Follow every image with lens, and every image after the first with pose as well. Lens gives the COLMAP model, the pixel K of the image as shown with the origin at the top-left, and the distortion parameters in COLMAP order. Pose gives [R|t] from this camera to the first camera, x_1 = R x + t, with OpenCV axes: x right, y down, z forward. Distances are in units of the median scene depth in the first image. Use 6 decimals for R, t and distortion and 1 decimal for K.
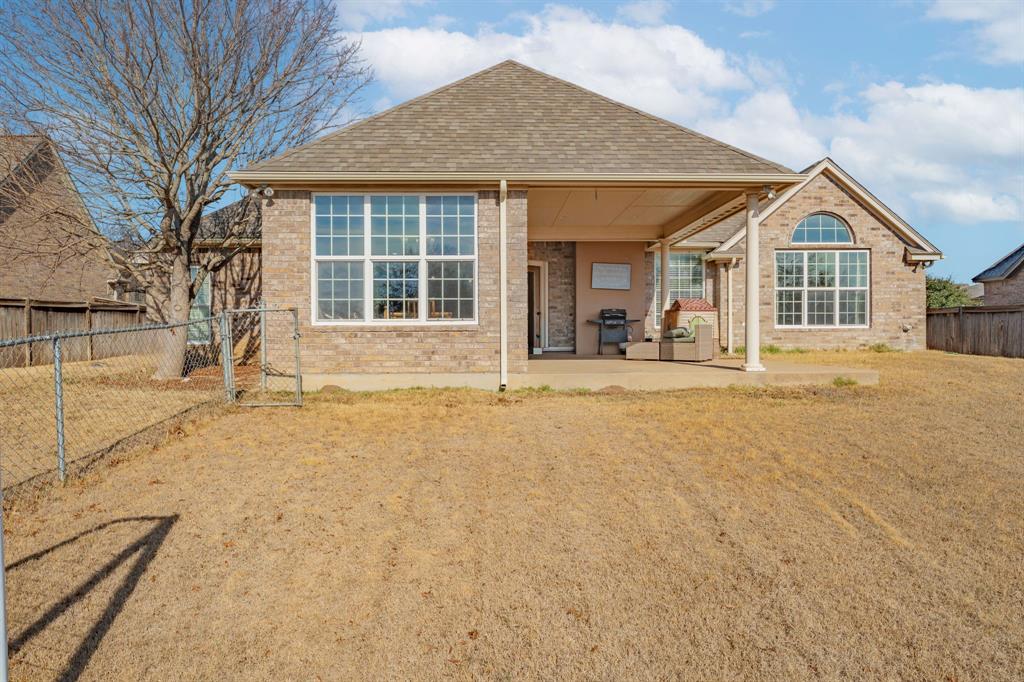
lens RADIAL K [[660.4, 0, 515.3], [0, 660.4, 335.3], [0, 0, 1]] dist [-0.009808, -0.002306]
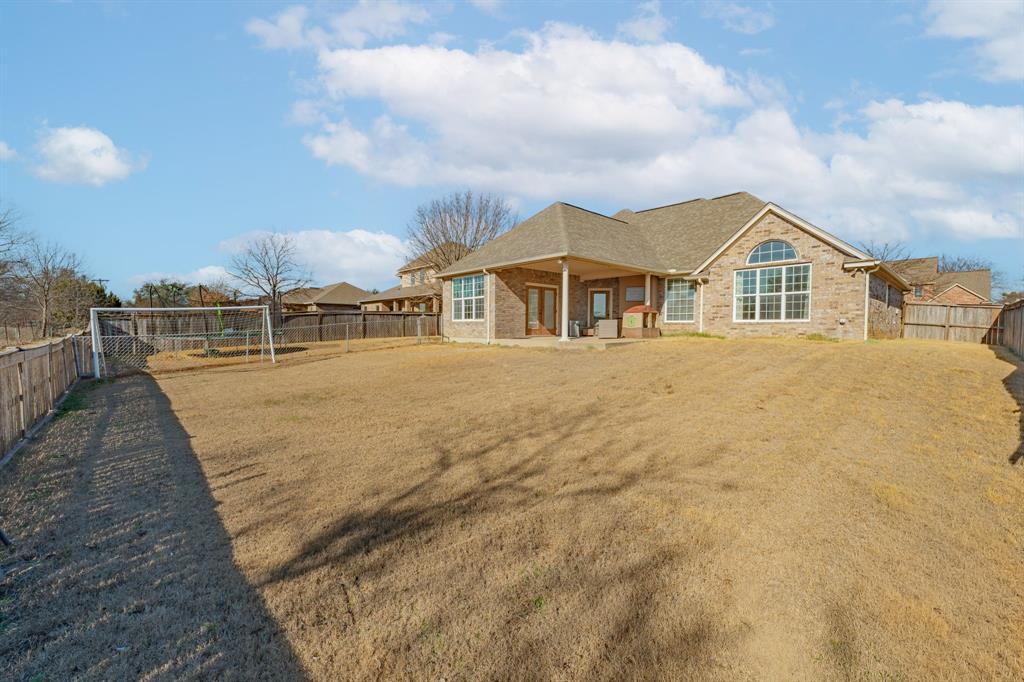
lens RADIAL K [[422.5, 0, 503.4], [0, 422.5, 338.6], [0, 0, 1]] dist [-0.013484, 0.000724]
pose [[0.611349, 0.029400, -0.790814, 0.837094], [-0.006919, 0.999470, 0.031808, 0.000819], [0.791331, -0.013974, 0.611229, -0.016399]]
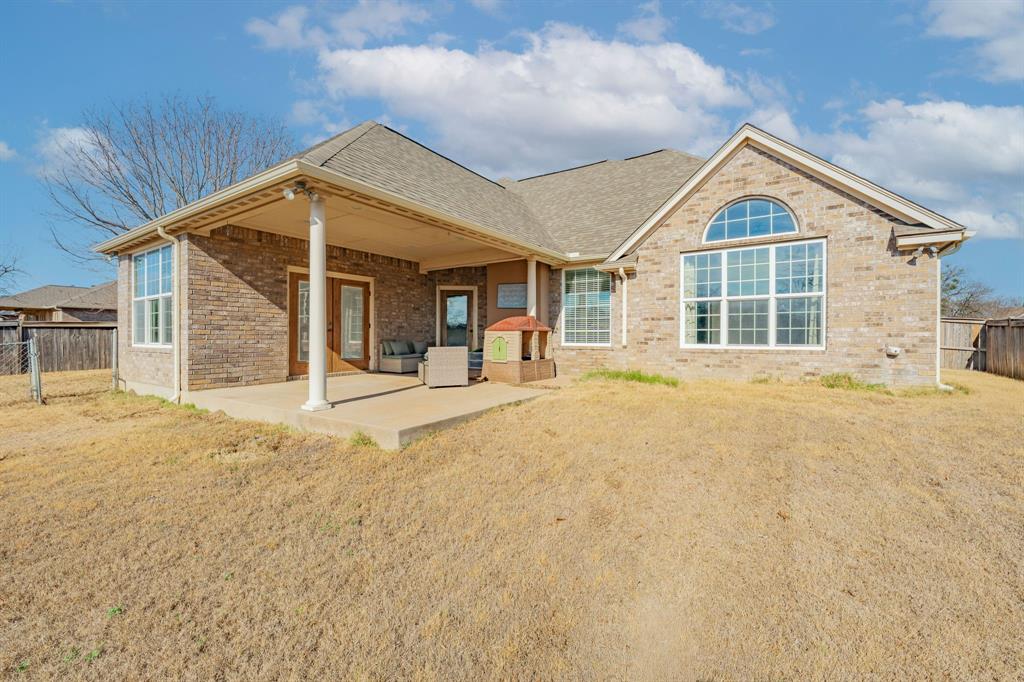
lens RADIAL K [[422.5, 0, 521.4], [0, 422.5, 337.3], [0, 0, 1]] dist [-0.013484, 0.000724]
pose [[0.805420, 0.006568, -0.592667, 0.544623], [-0.004083, 0.999976, 0.005534, -0.026038], [0.592690, -0.002037, 0.805428, 0.452142]]
